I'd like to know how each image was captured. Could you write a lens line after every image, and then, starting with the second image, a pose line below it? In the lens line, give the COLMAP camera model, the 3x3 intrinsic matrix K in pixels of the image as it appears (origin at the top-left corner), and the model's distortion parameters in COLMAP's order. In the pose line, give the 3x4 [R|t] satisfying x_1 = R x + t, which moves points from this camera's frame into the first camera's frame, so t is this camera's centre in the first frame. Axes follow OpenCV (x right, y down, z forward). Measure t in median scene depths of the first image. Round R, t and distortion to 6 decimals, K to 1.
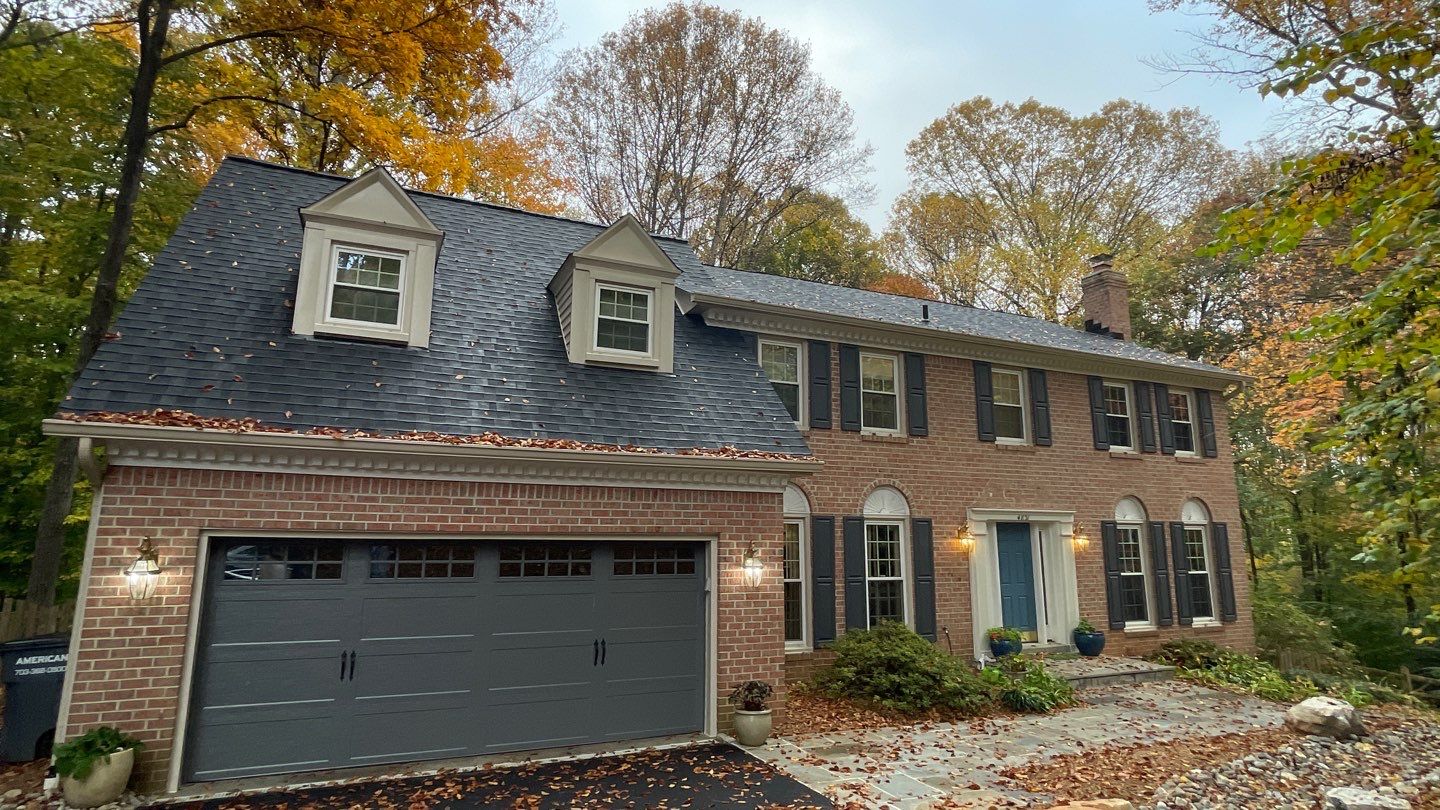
lens RADIAL K [[749.8, 0, 723.6], [0, 749.8, 398.6], [0, 0, 1]] dist [-0.018870, 0.003737]
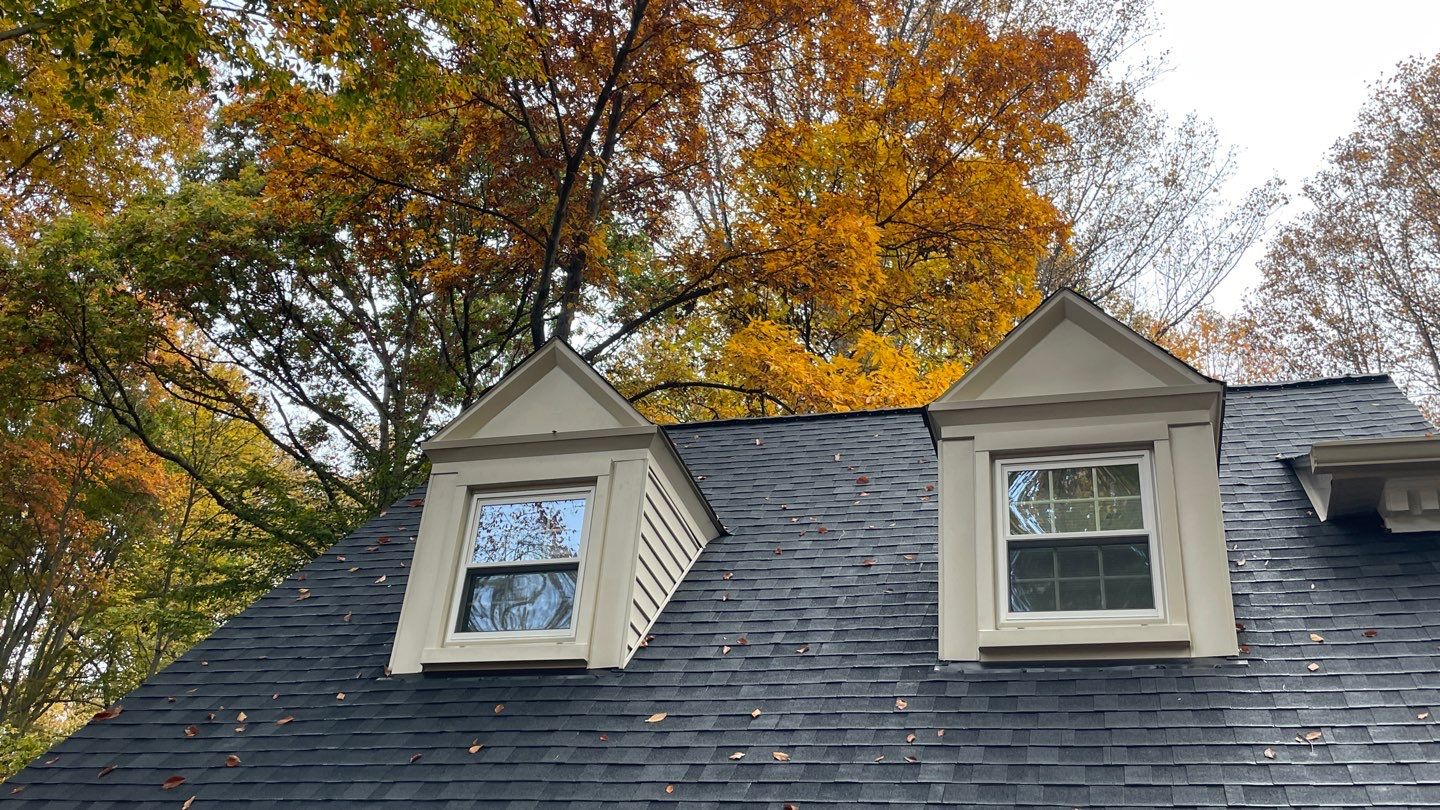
lens RADIAL K [[1378.2, 0, 723.7], [0, 1378.2, 402.4], [0, 0, 1]] dist [0.073005, 0.000000]
pose [[0.777576, -0.266809, -0.569375, 0.117726], [0.058930, 0.932448, -0.356466, 0.059365], [0.626021, 0.243626, 0.740772, 0.268944]]
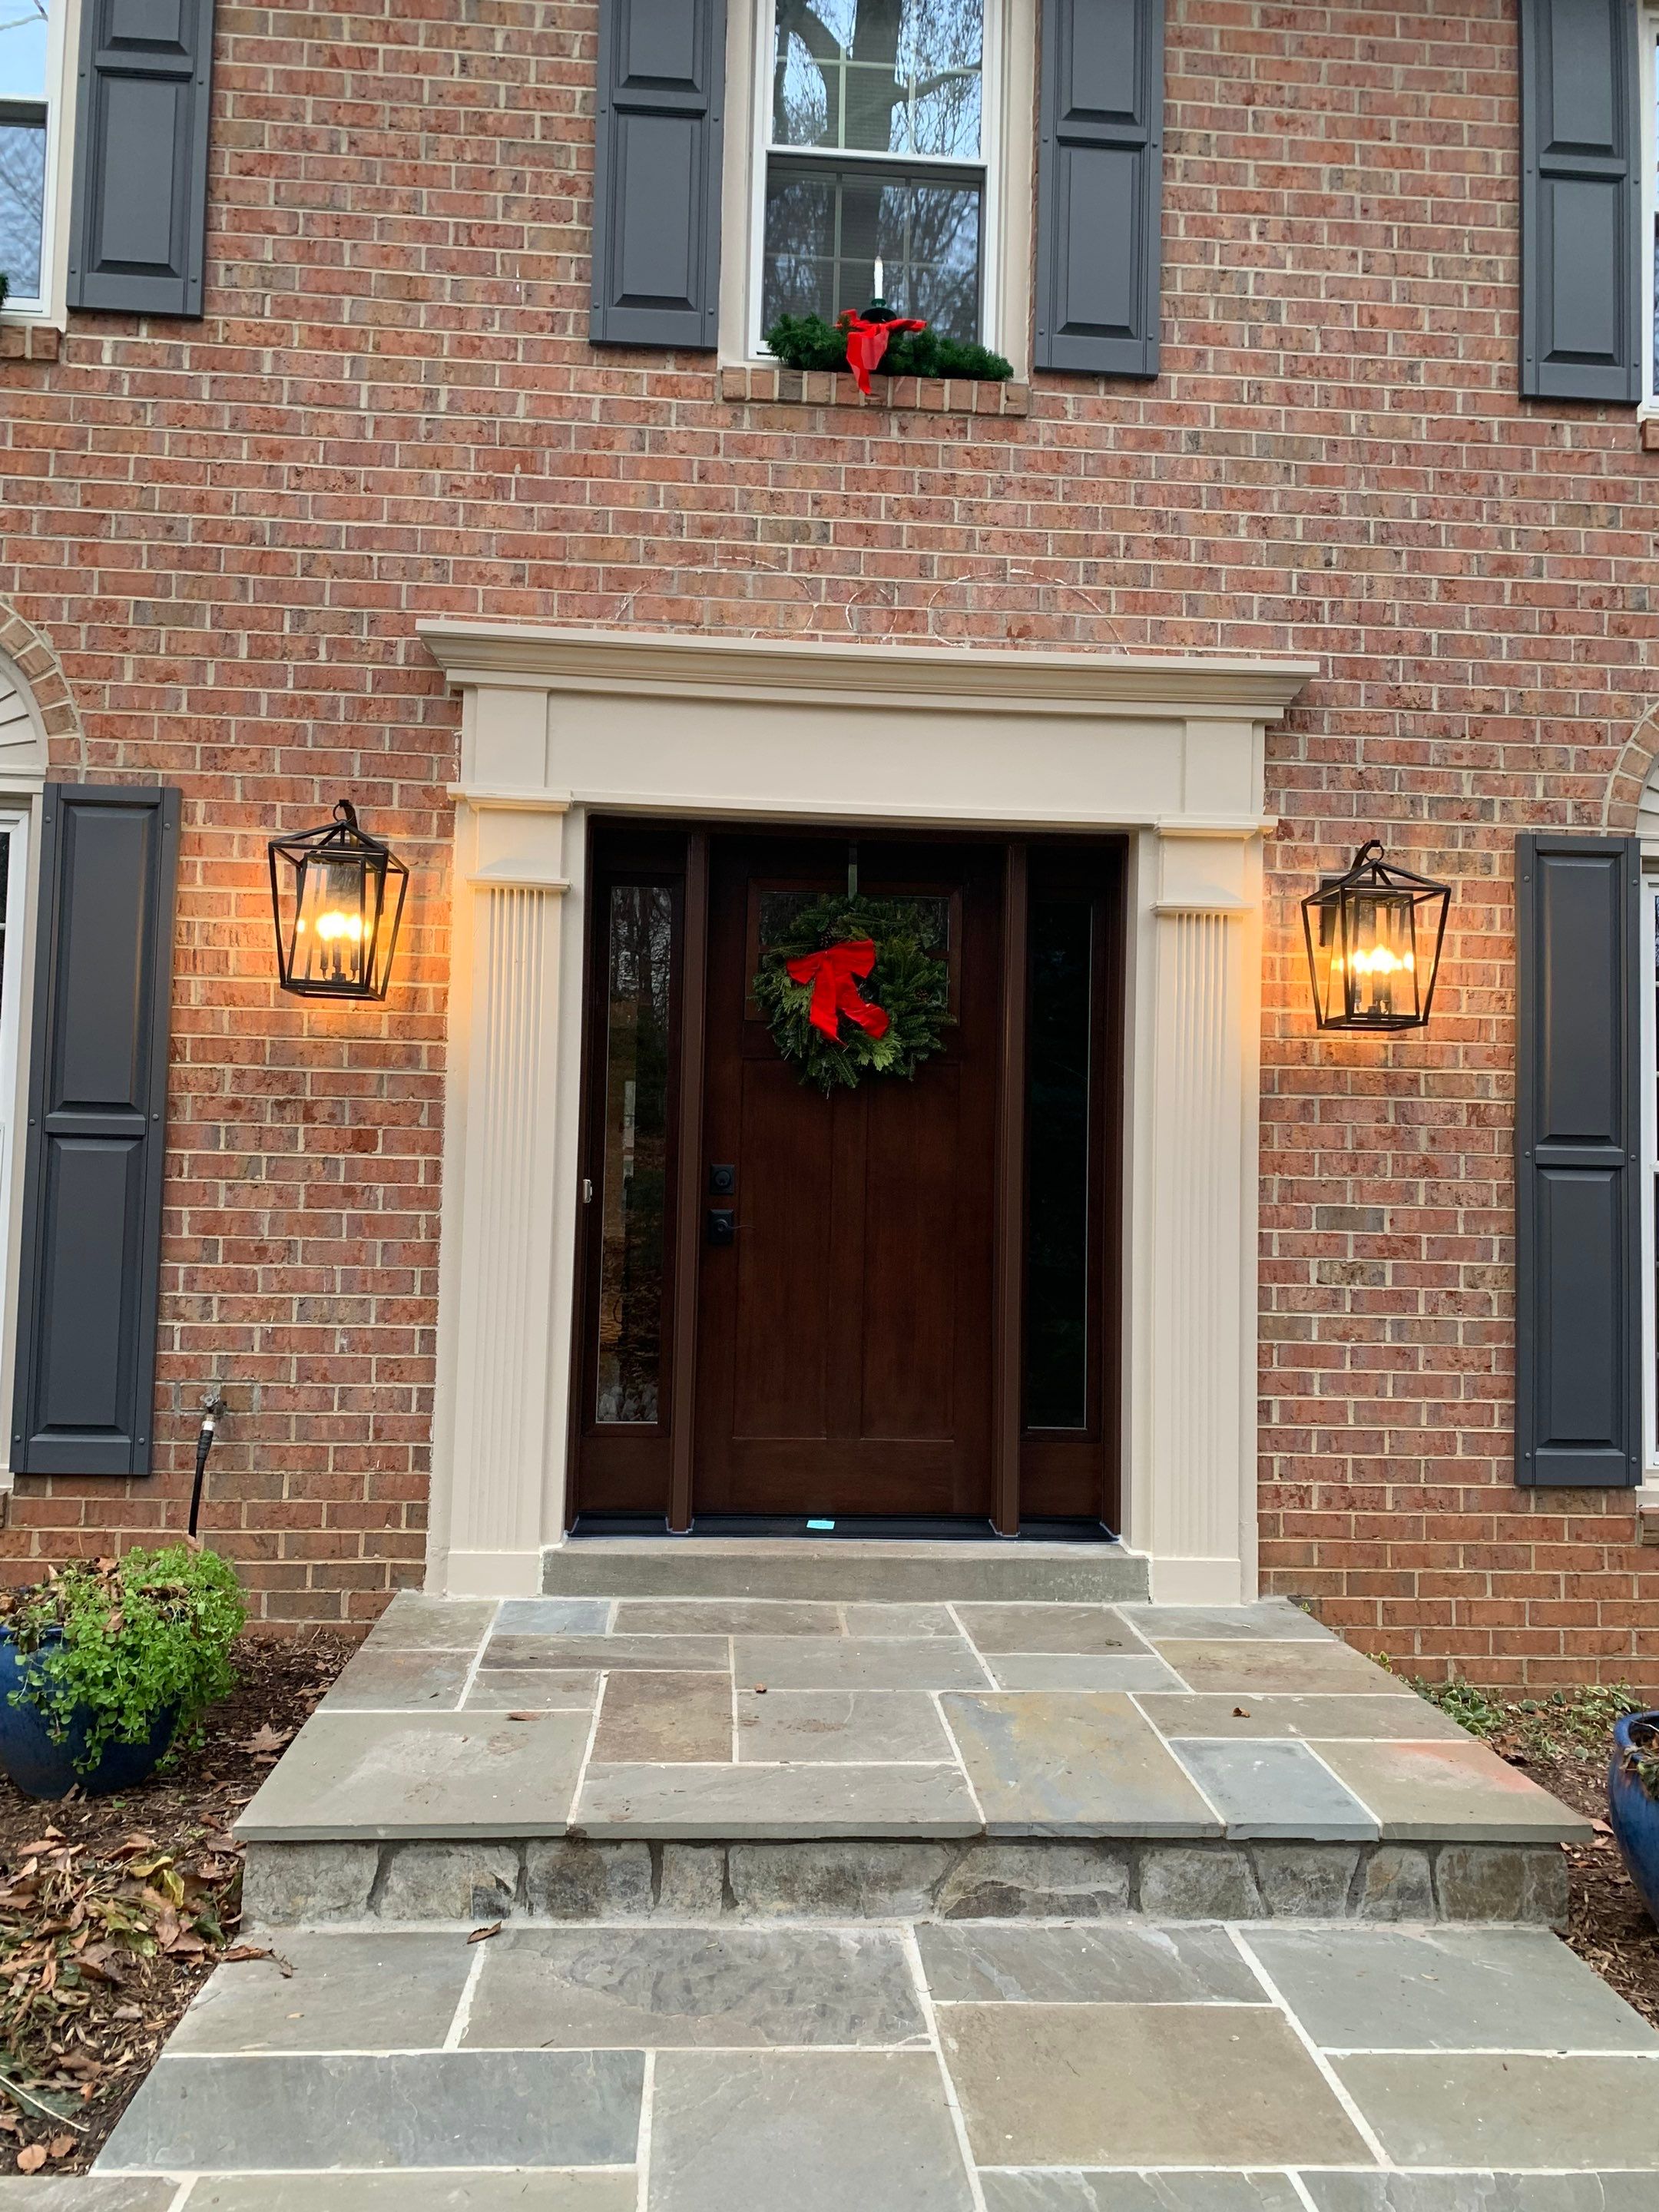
lens RADIAL K [[1733.7, 0, 832.2], [0, 1733.7, 1101.0], [0, 0, 1]] dist [0.000747, -0.012122]
pose [[0.946551, 0.003104, -0.322540, 0.568687], [0.044176, 0.989284, 0.139164, 0.188575], [0.319516, -0.145974, 0.936270, 0.684075]]
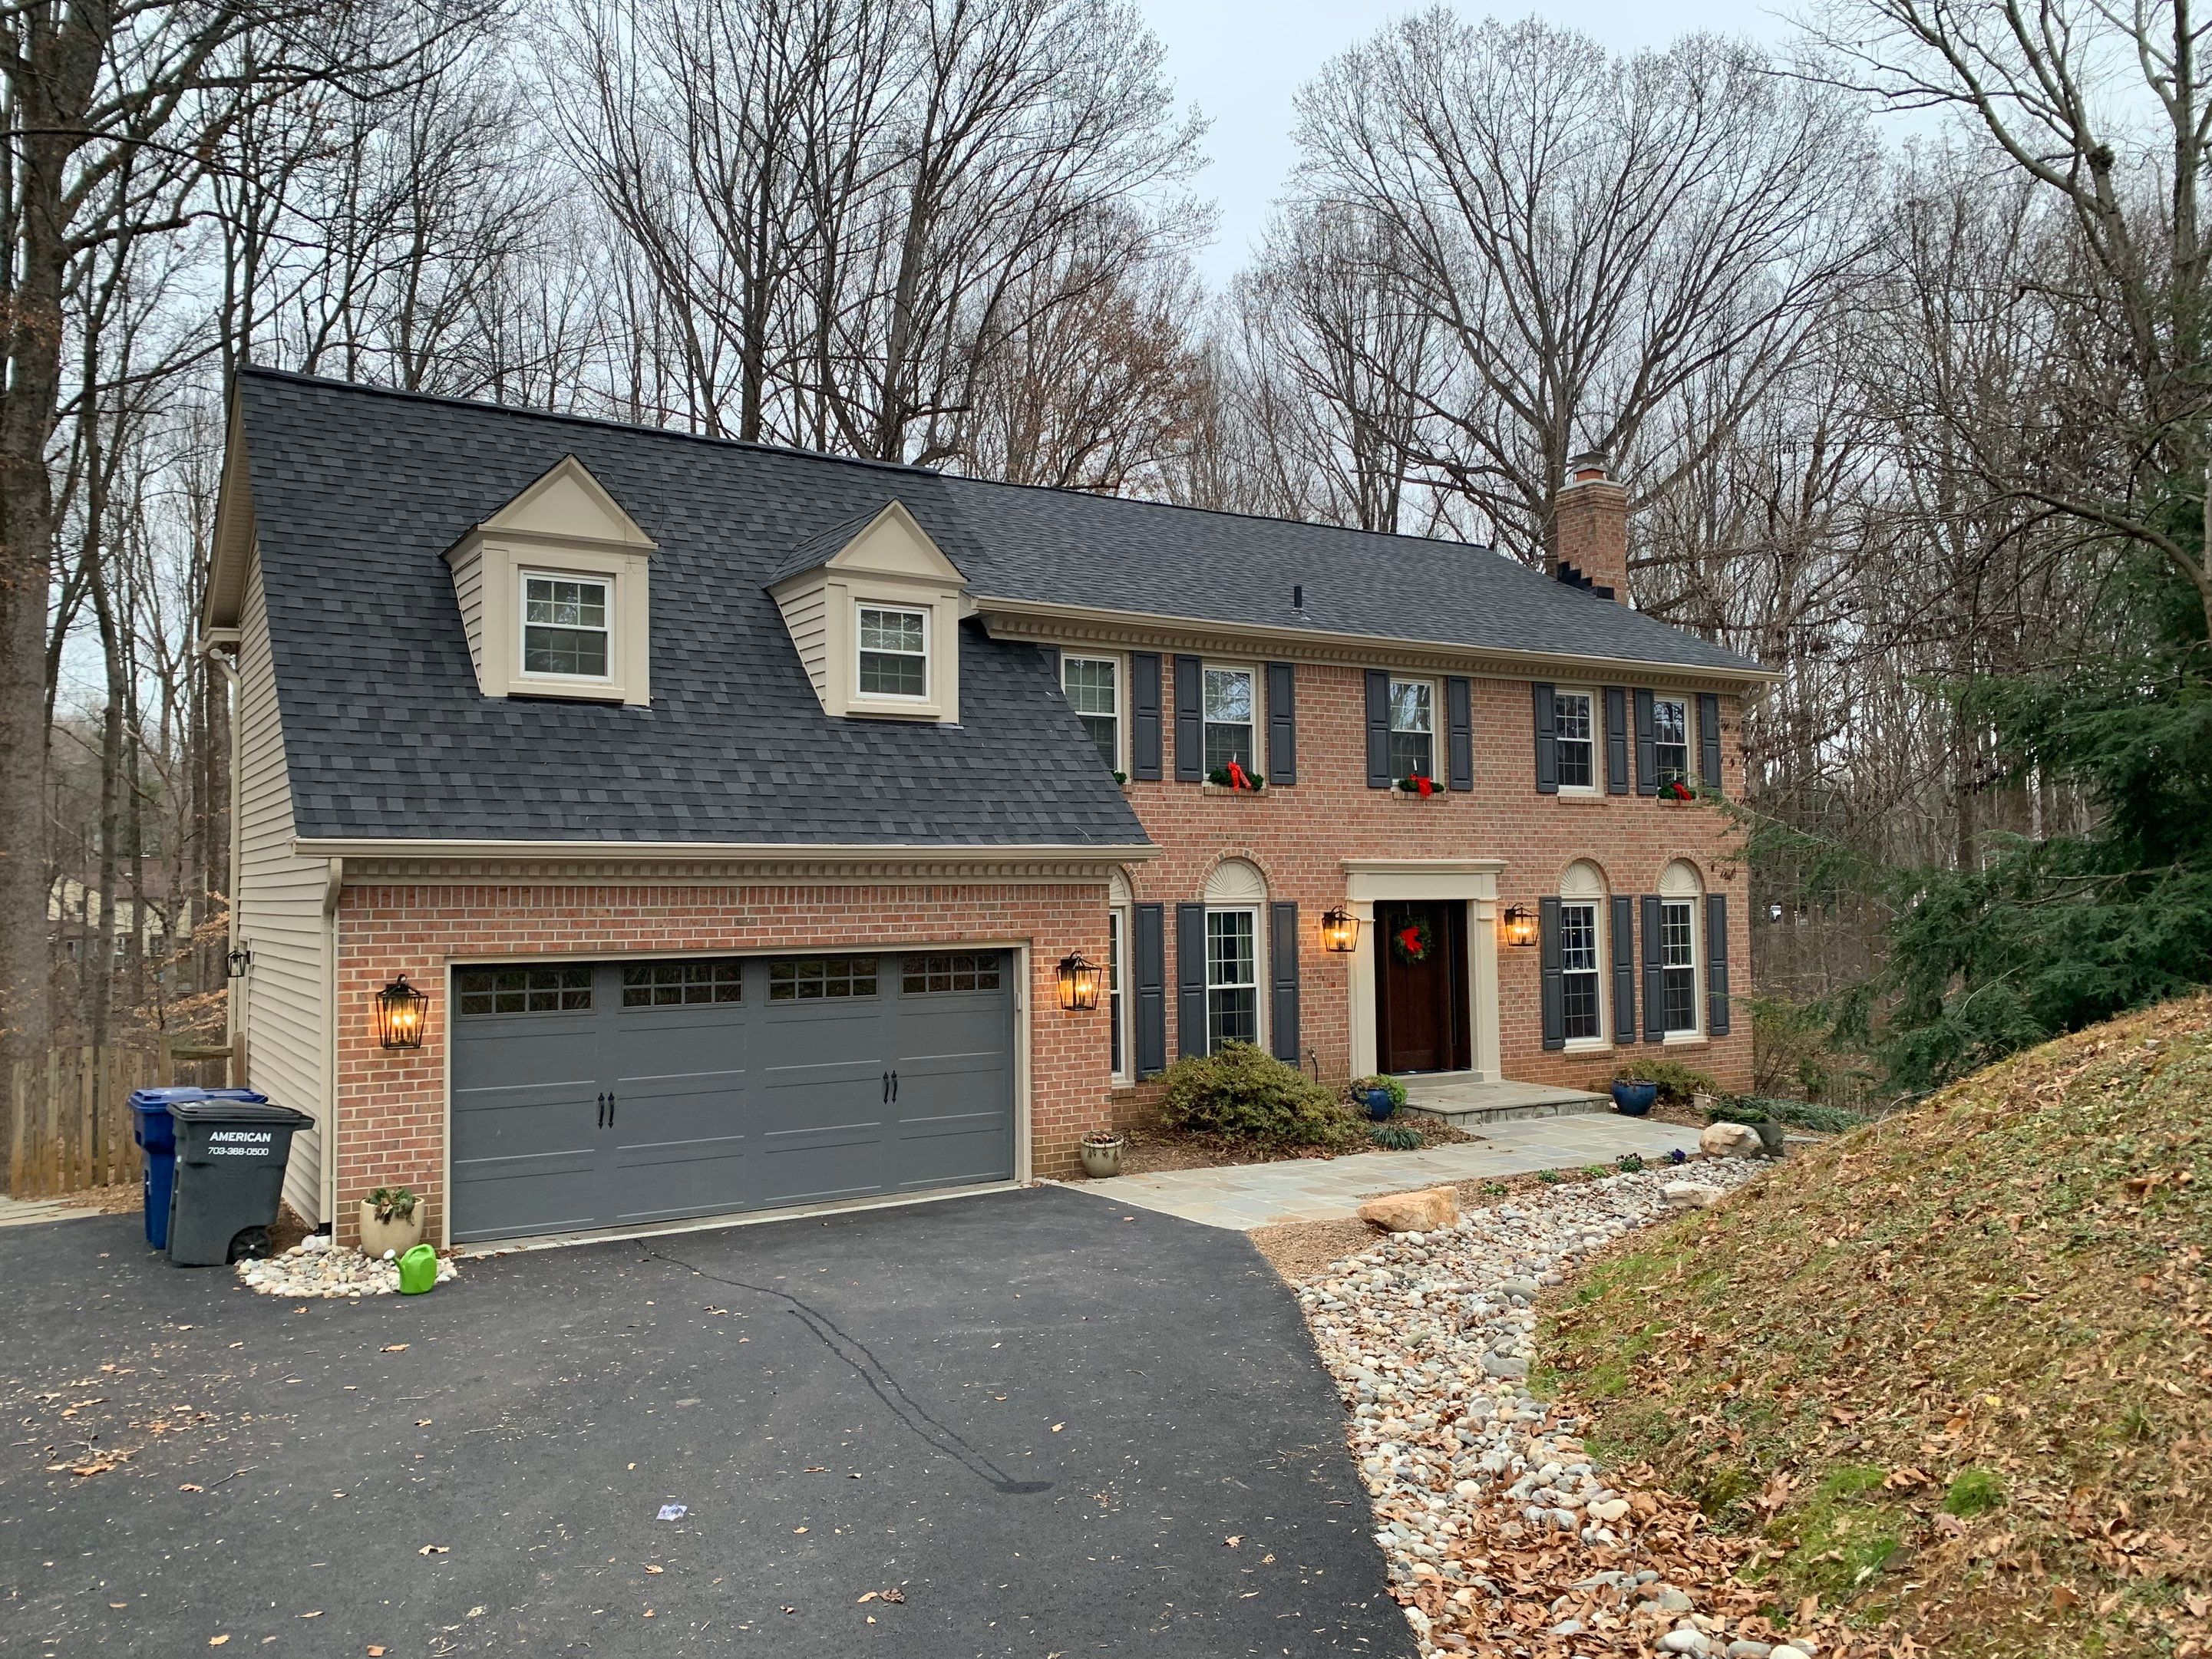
lens RADIAL K [[1636.1, 0, 1115.1], [0, 1636.1, 830.7], [0, 0, 1]] dist [0.060012, -0.088819]
pose [[0.989047, -0.010054, 0.147261, -0.123563], [-0.011406, 0.989489, 0.144160, -0.130920], [-0.147163, -0.144261, 0.978536, -0.494593]]
